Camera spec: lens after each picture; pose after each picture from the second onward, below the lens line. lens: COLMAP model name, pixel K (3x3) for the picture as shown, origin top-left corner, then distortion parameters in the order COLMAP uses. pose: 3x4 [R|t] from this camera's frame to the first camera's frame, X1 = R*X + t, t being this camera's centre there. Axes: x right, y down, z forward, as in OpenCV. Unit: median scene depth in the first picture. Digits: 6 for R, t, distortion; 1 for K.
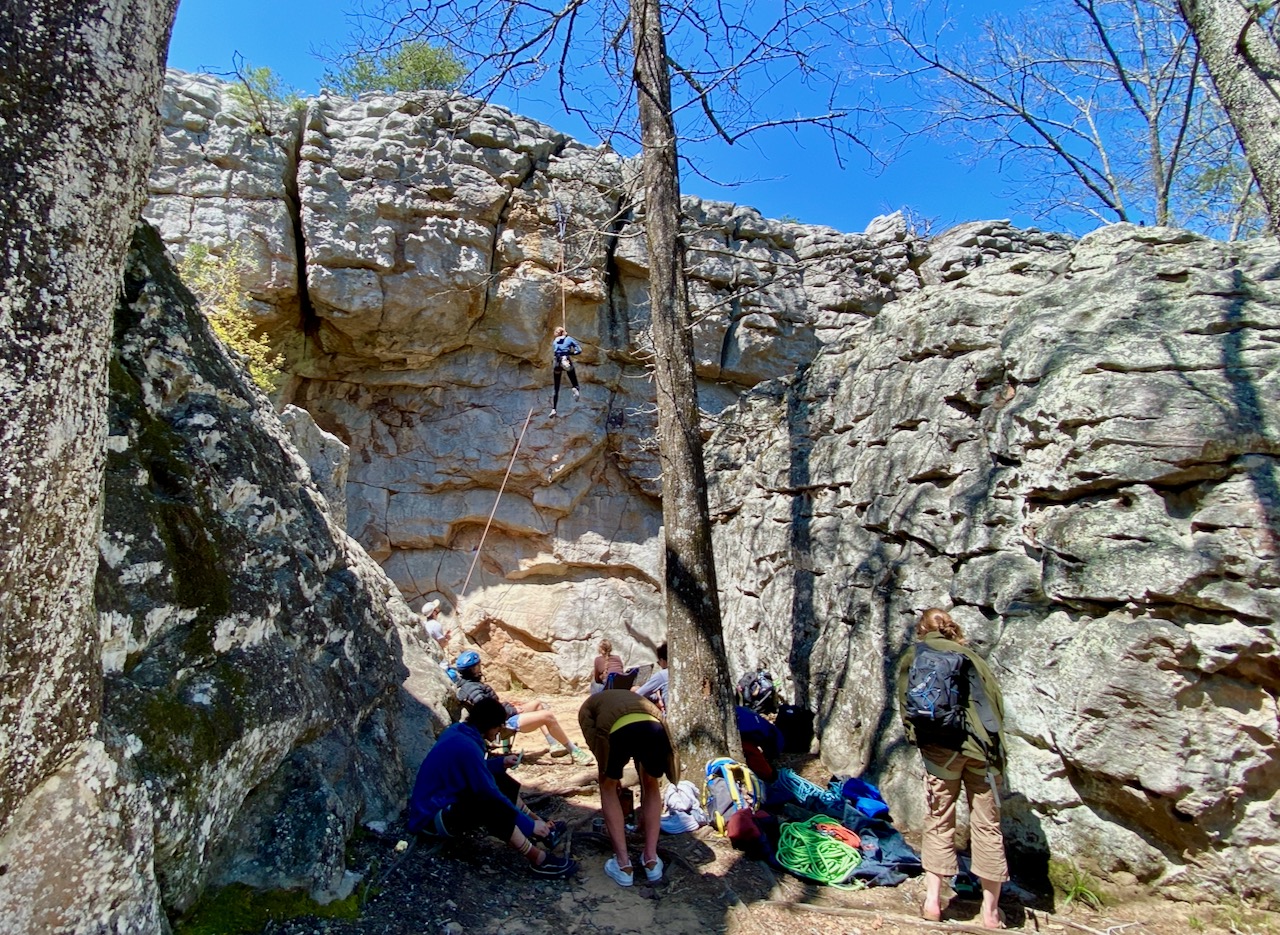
lens RADIAL K [[545.2, 0, 633.0], [0, 545.2, 461.0], [0, 0, 1]] dist [-0.007477, -0.002107]
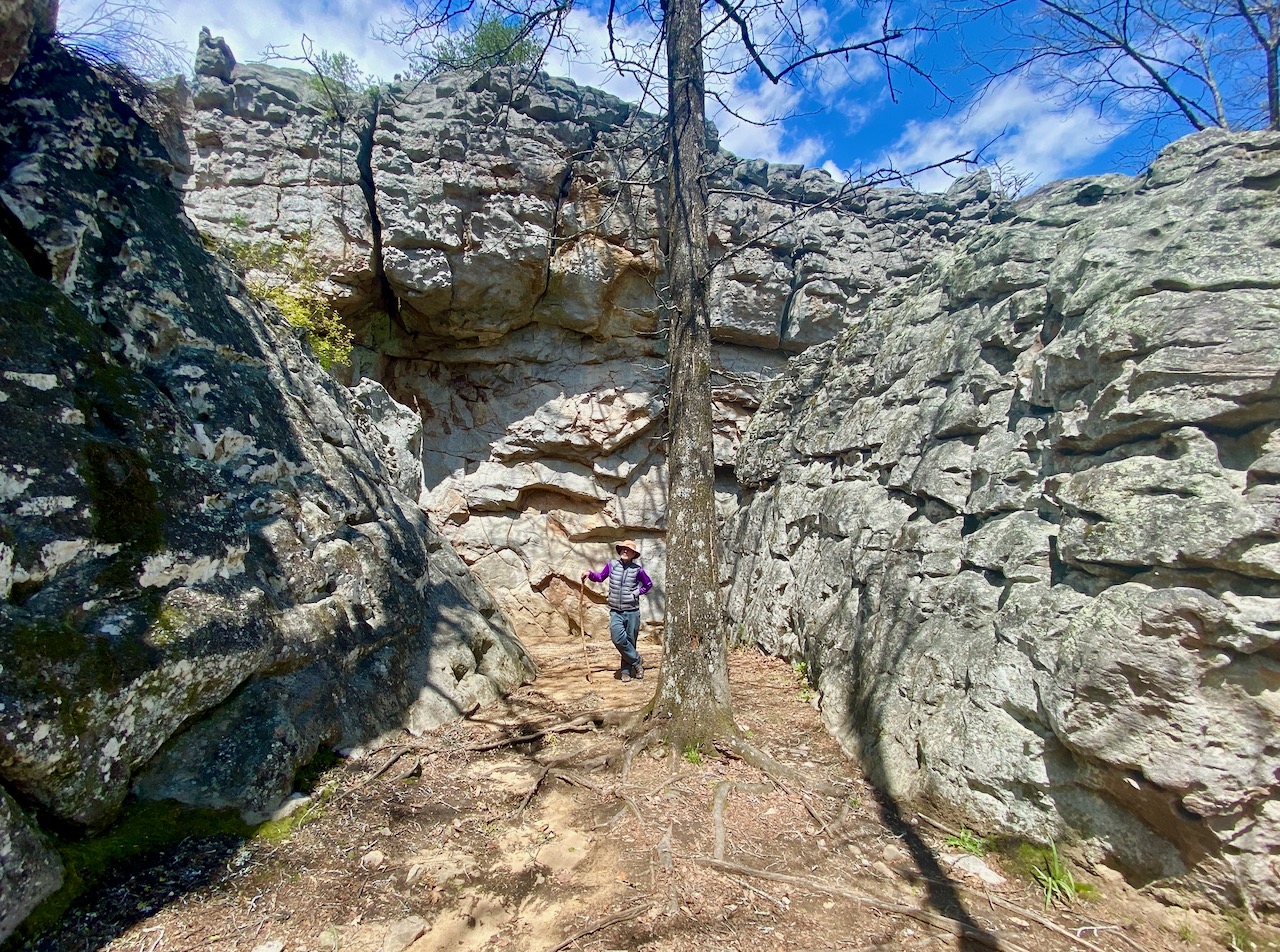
lens RADIAL K [[512.3, 0, 635.4], [0, 512.3, 489.9], [0, 0, 1]] dist [-0.012487, -0.002010]
pose [[0.992968, 0.011100, -0.117863, 0.153345], [0.002017, 0.993864, 0.110587, 0.040085], [0.118367, -0.110047, 0.986853, 0.110781]]
